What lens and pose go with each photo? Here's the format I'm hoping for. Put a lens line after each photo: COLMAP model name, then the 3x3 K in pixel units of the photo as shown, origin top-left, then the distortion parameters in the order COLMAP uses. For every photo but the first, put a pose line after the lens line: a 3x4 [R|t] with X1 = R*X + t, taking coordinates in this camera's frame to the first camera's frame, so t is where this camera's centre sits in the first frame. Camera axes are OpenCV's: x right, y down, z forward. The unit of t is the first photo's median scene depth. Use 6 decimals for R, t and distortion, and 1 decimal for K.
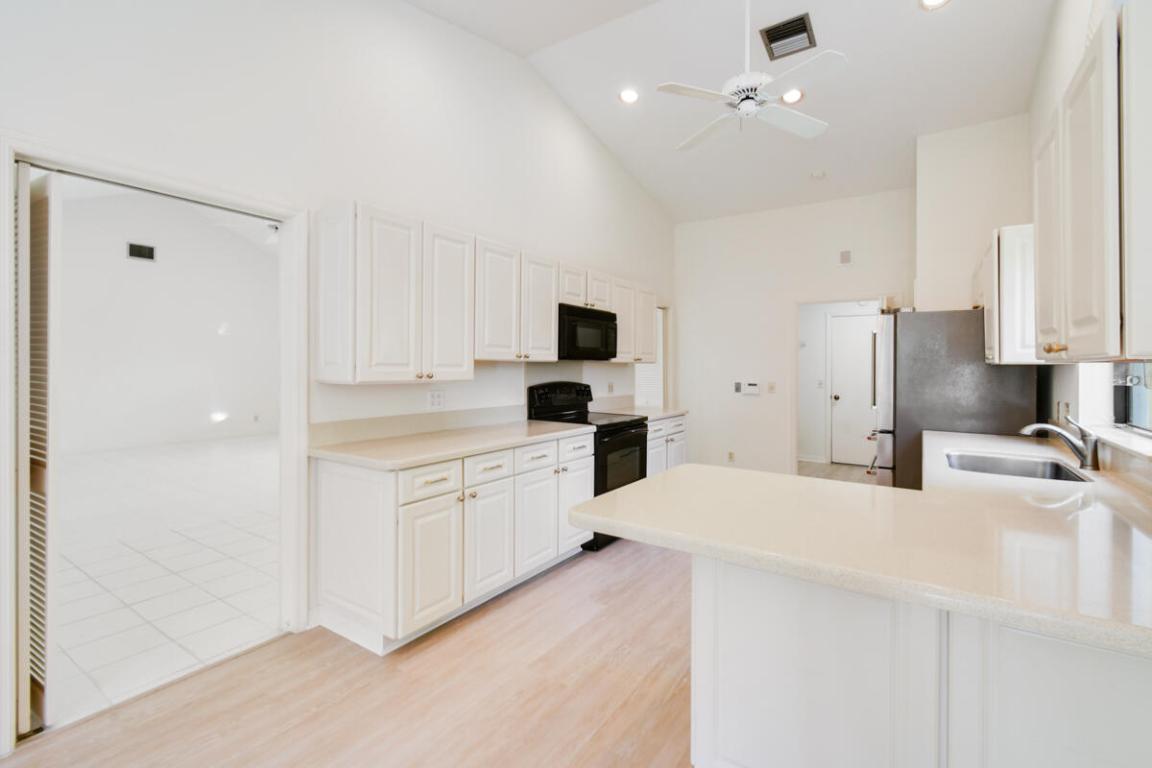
lens RADIAL K [[509.5, 0, 579.5], [0, 509.5, 369.9], [0, 0, 1]] dist [0.005087, 0.000204]
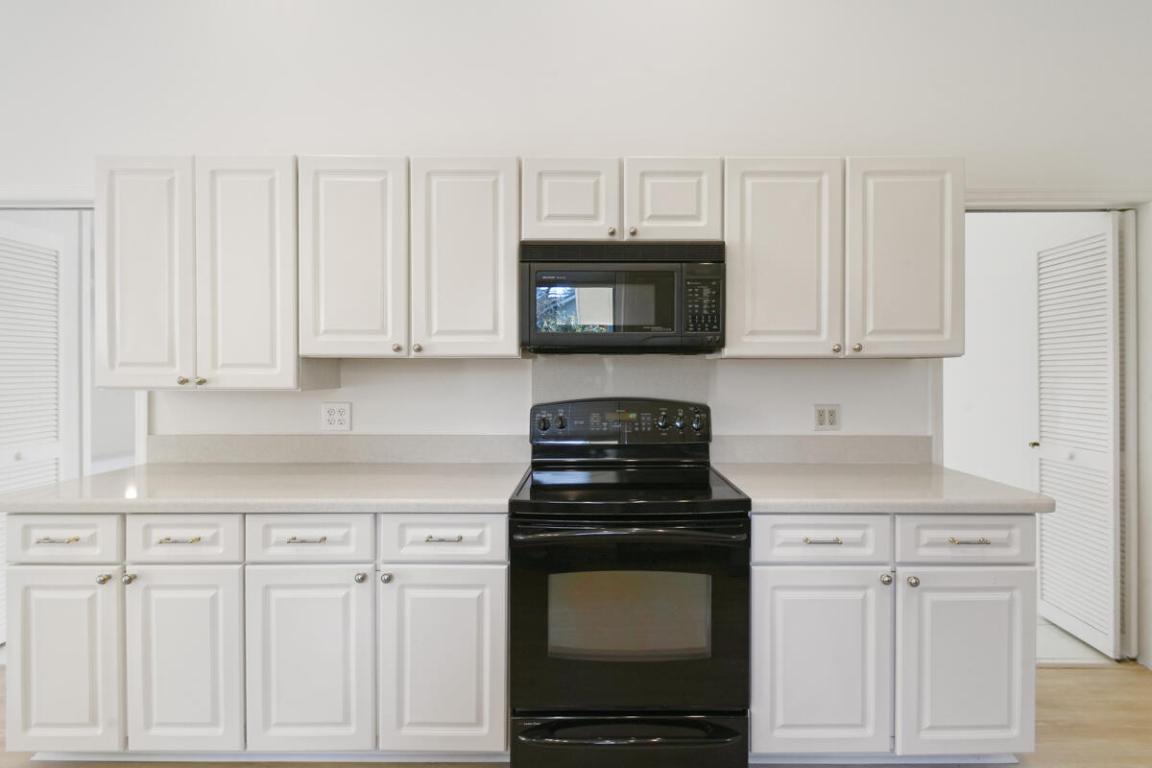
lens RADIAL K [[596.4, 0, 577.4], [0, 596.4, 357.1], [0, 0, 1]] dist [0.014919, -0.000361]
pose [[0.548404, -0.015302, -0.836074, 0.494552], [-0.005475, 0.999745, -0.021889, -0.004168], [0.836196, 0.016582, 0.548180, 0.749045]]
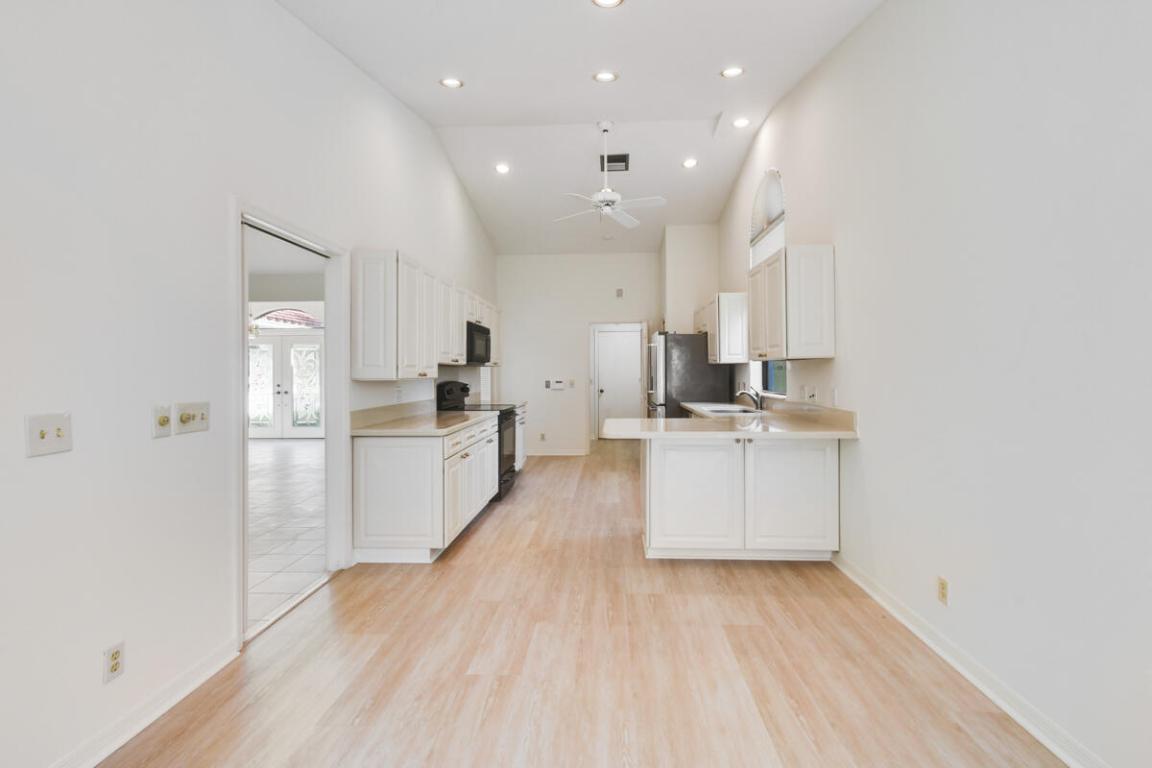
lens RADIAL K [[516.0, 0, 576.0], [0, 516.0, 384.0], [0, 0, 1]] dist [0.000129, 0.000101]
pose [[0.863115, -0.027390, 0.504265, -0.494883], [0.020776, 0.999609, 0.018733, 0.014963], [-0.504580, -0.005692, 0.863346, -0.321598]]
